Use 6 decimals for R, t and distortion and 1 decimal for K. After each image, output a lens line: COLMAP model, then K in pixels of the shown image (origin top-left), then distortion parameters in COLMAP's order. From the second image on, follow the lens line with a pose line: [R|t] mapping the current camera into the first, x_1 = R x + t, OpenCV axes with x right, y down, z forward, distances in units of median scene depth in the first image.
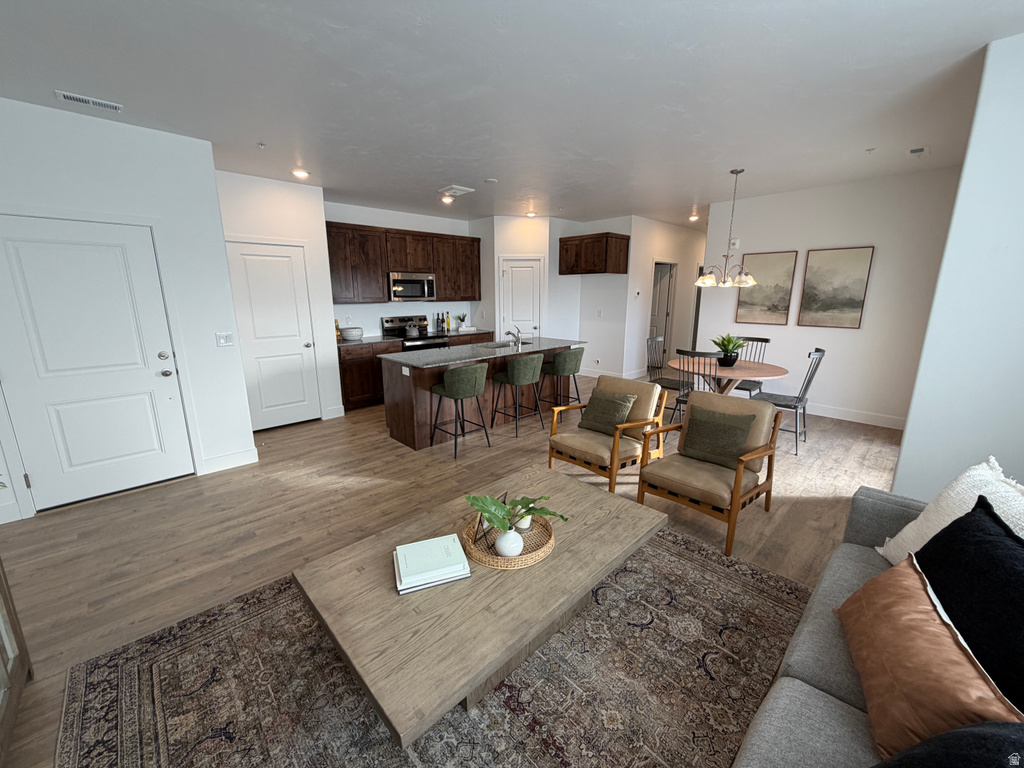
lens RADIAL K [[408.4, 0, 510.1], [0, 408.4, 382.8], [0, 0, 1]] dist [-0.000247, -0.000005]
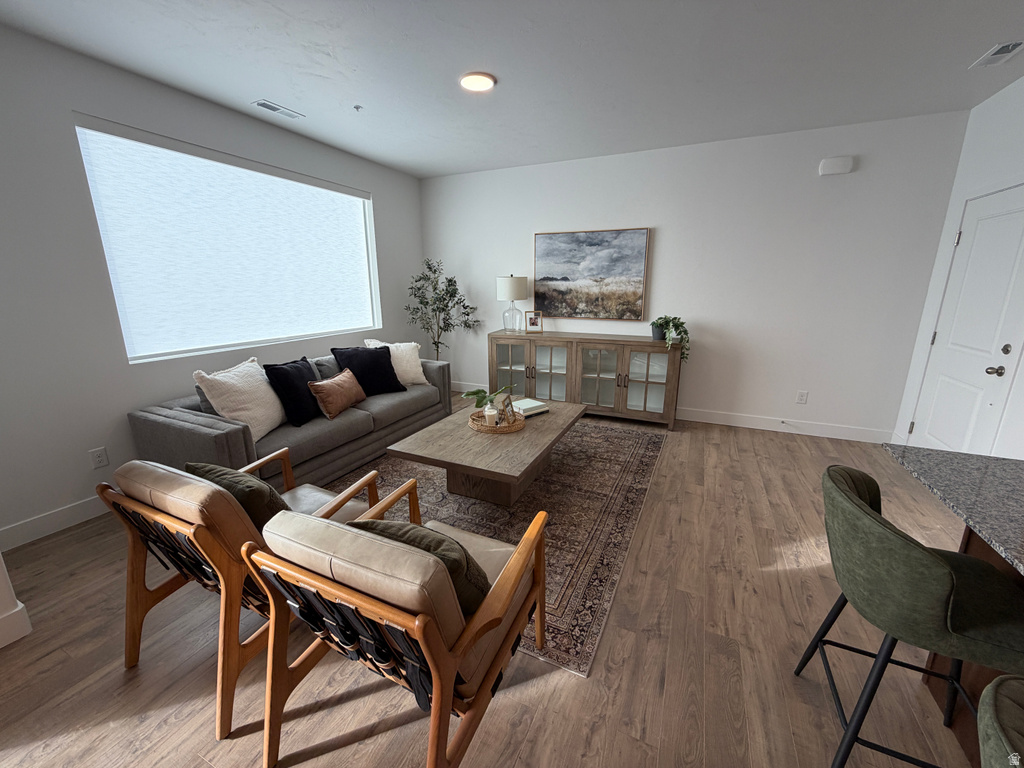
lens RADIAL K [[408.4, 0, 510.1], [0, 408.4, 382.8], [0, 0, 1]] dist [-0.000247, -0.000005]
pose [[-0.932077, 0.088947, -0.351170, 0.155253], [-0.076026, 0.899770, 0.429690, -0.142237], [0.354192, 0.427203, -0.831893, 0.708894]]
